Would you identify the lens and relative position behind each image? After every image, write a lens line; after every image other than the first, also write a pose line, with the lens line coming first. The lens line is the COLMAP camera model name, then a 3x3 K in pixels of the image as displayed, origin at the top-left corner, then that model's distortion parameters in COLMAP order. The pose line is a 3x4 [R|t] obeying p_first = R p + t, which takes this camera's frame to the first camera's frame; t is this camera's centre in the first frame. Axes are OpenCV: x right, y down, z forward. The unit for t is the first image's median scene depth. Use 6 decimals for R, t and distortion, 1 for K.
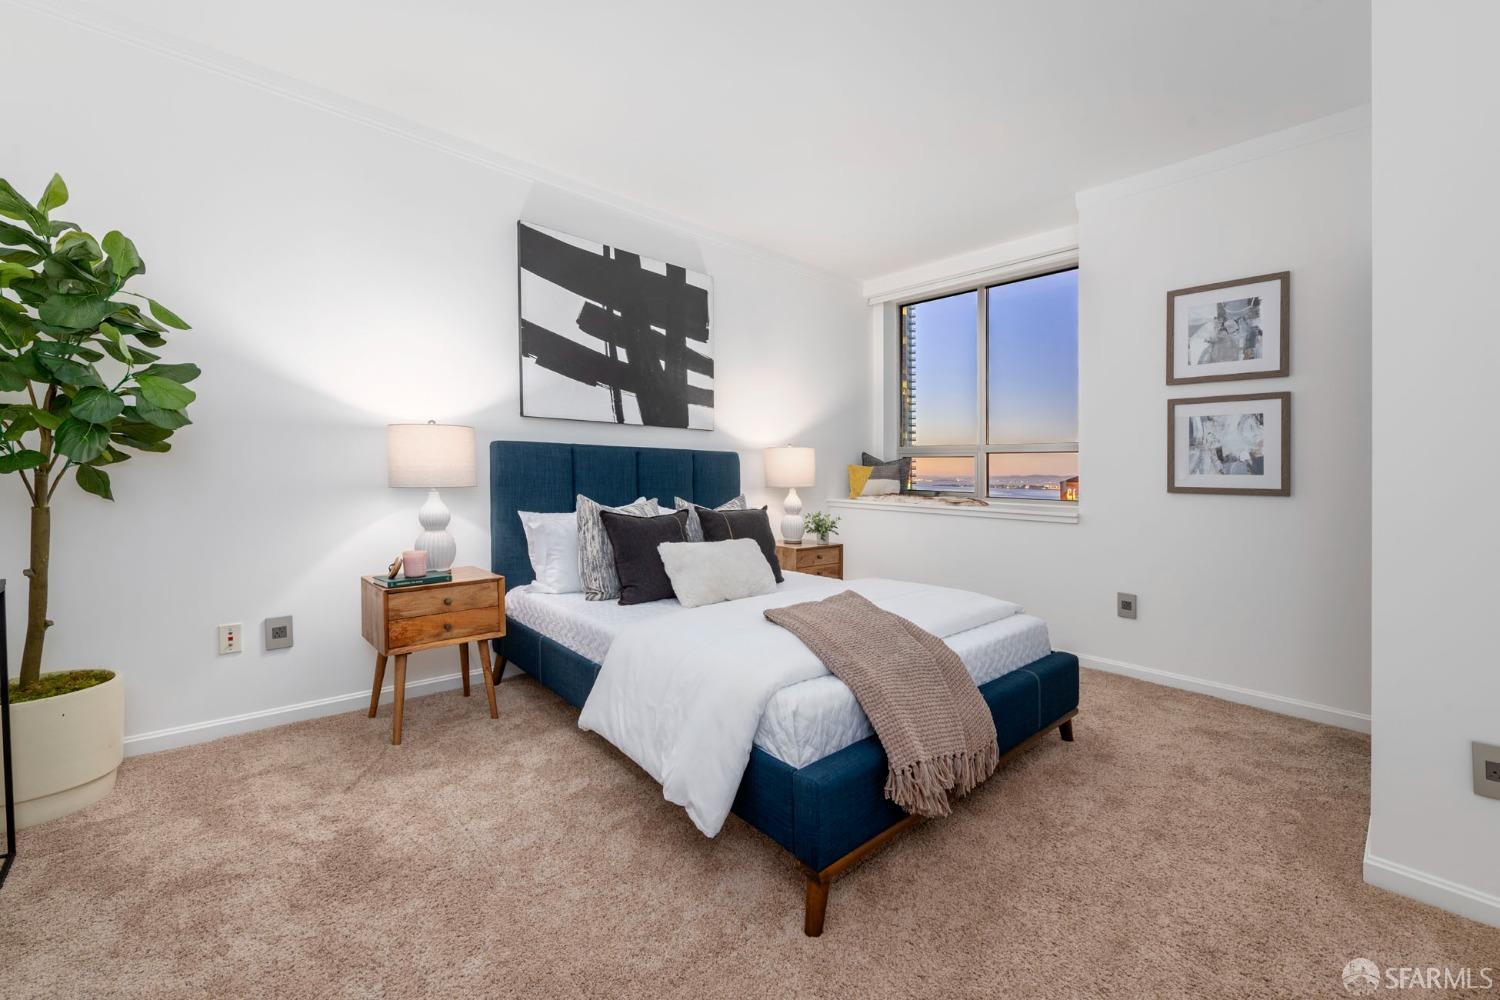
lens RADIAL K [[603.8, 0, 749.3], [0, 603.8, 513.6], [0, 0, 1]] dist [-0.000777, -0.000096]
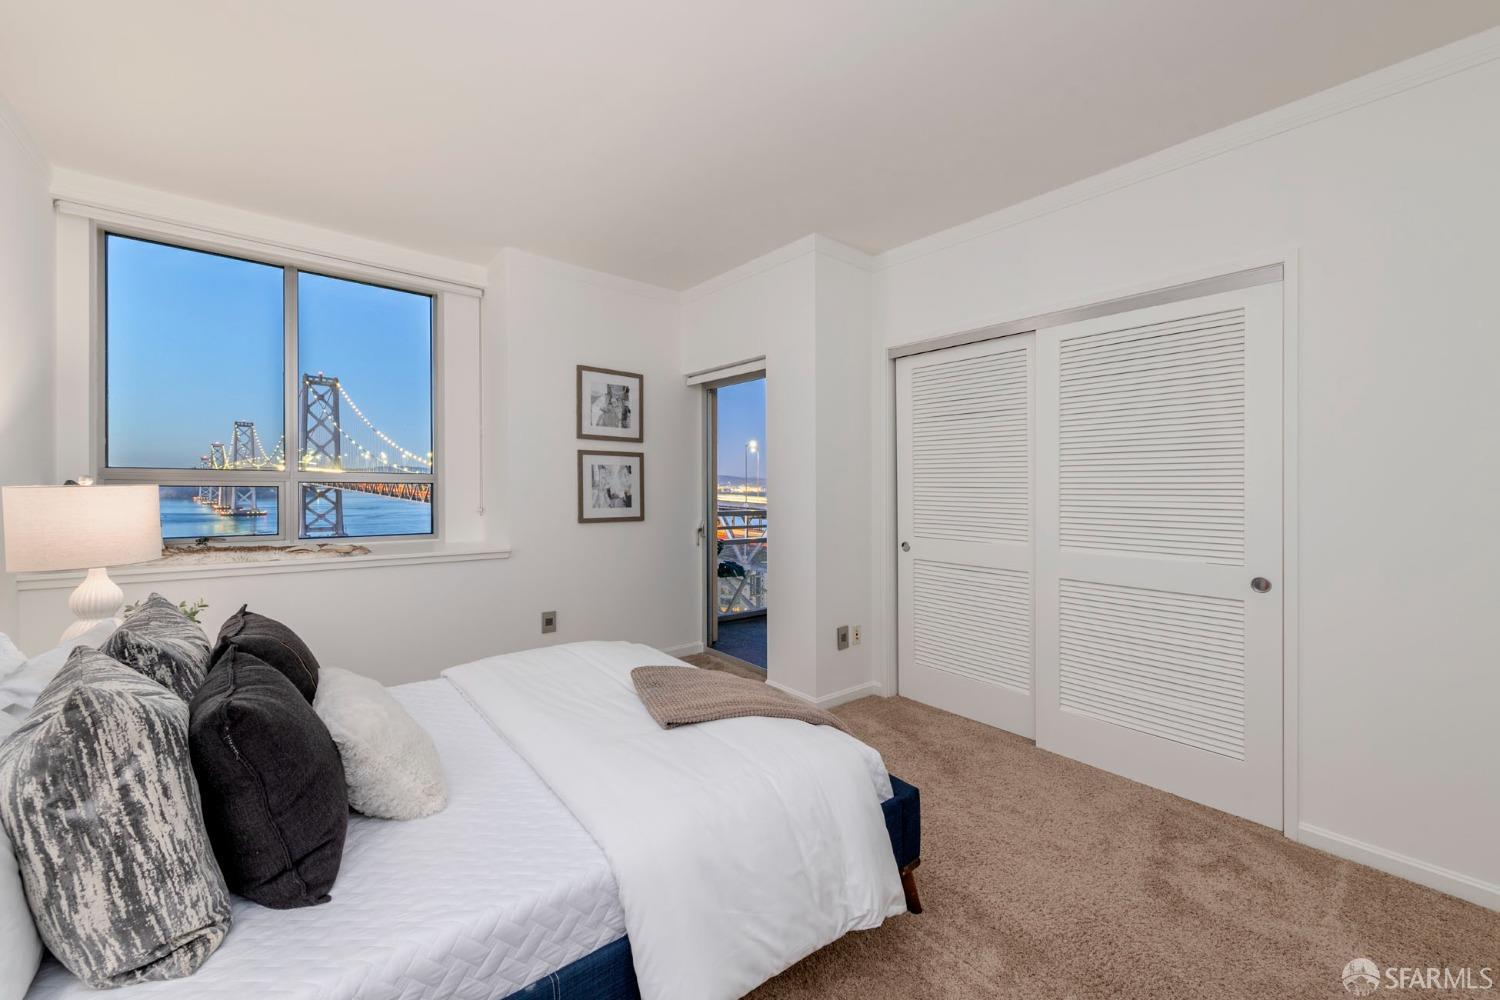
lens RADIAL K [[592.9, 0, 757.7], [0, 592.9, 497.4], [0, 0, 1]] dist [0.019946, -0.002072]
pose [[0.034017, -0.033765, 0.998851, -0.565216], [0.061612, 0.997599, 0.031624, -0.112222], [-0.997520, 0.060466, 0.036016, 0.622015]]
